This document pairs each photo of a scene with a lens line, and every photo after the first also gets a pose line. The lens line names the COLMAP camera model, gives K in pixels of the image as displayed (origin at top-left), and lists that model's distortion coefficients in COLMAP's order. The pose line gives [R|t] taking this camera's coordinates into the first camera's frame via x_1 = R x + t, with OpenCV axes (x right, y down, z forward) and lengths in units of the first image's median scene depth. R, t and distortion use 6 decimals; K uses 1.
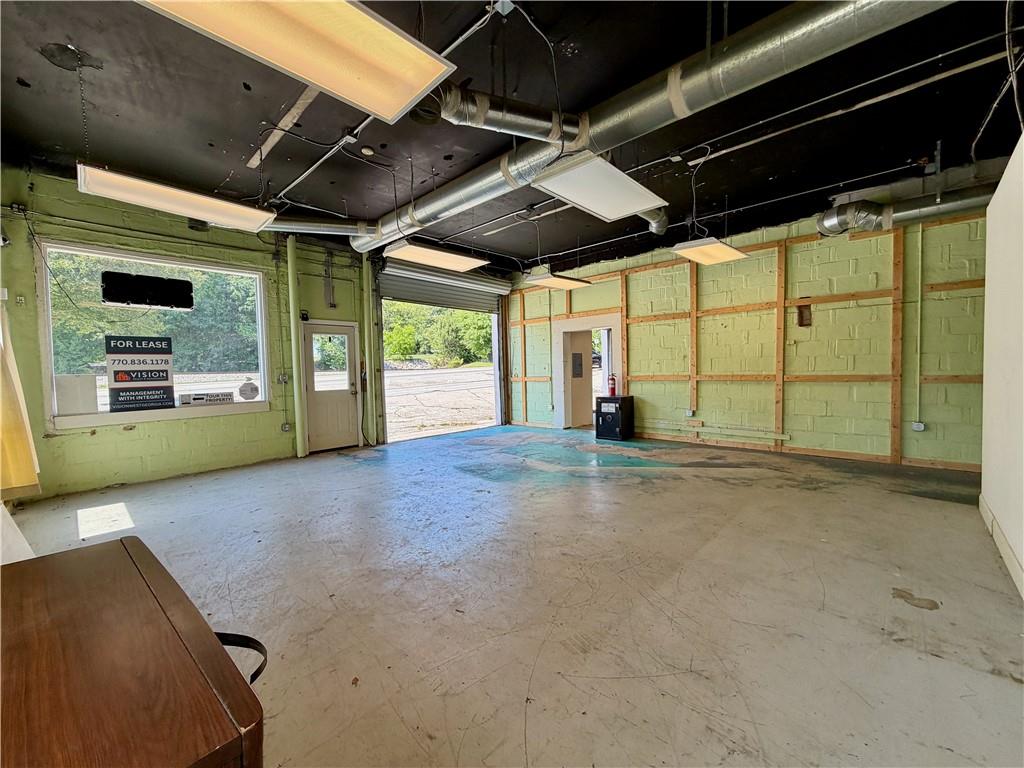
lens RADIAL K [[408.1, 0, 509.9], [0, 408.1, 384.3], [0, 0, 1]] dist [0.000187, 0.000250]
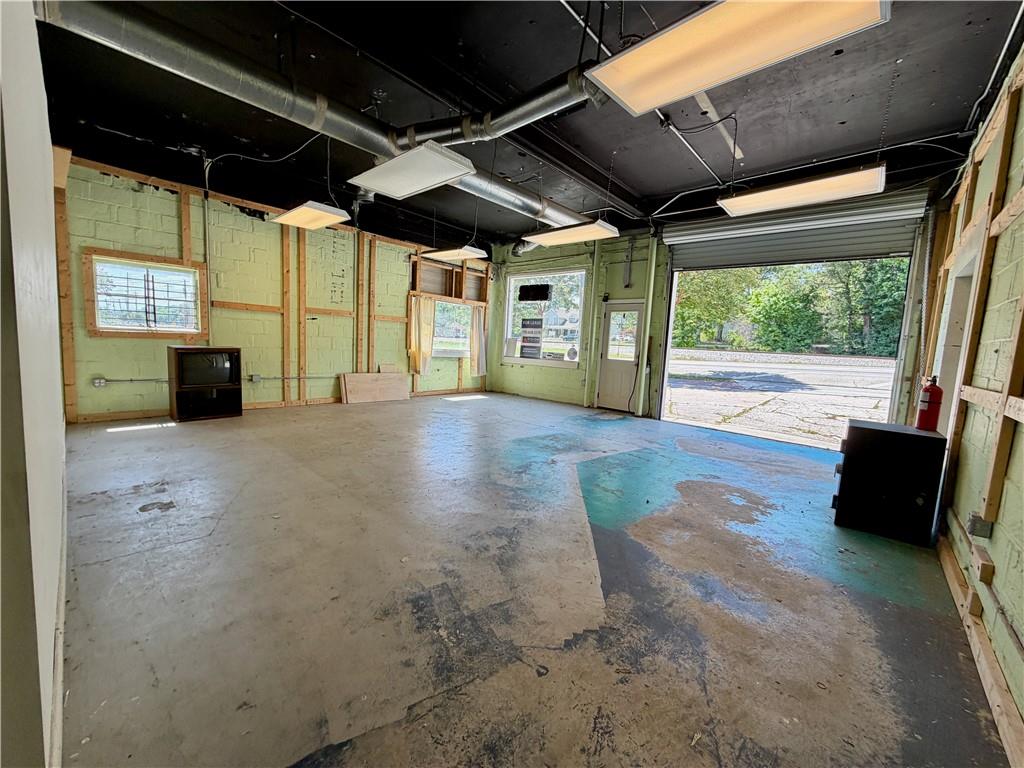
lens RADIAL K [[408.1, 0, 509.9], [0, 408.1, 384.3], [0, 0, 1]] dist [0.000187, 0.000250]
pose [[0.014707, 0.126802, -0.991819, 0.974060], [-0.091673, 0.987920, 0.124944, -0.044963], [0.995681, 0.089086, 0.026154, 0.889623]]
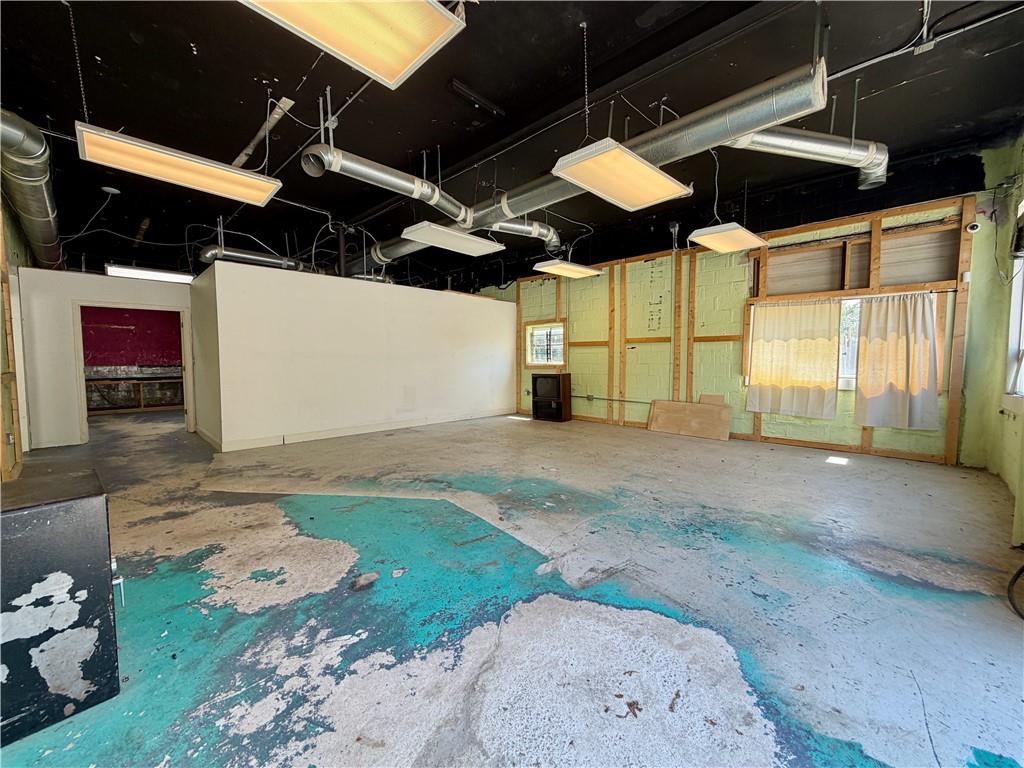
lens RADIAL K [[408.1, 0, 509.9], [0, 408.1, 384.3], [0, 0, 1]] dist [0.000187, 0.000250]
pose [[-0.999595, 0.023178, 0.016521, 0.011670], [0.024686, 0.994893, 0.097868, -0.055424], [-0.014168, 0.098236, -0.995062, 1.760202]]
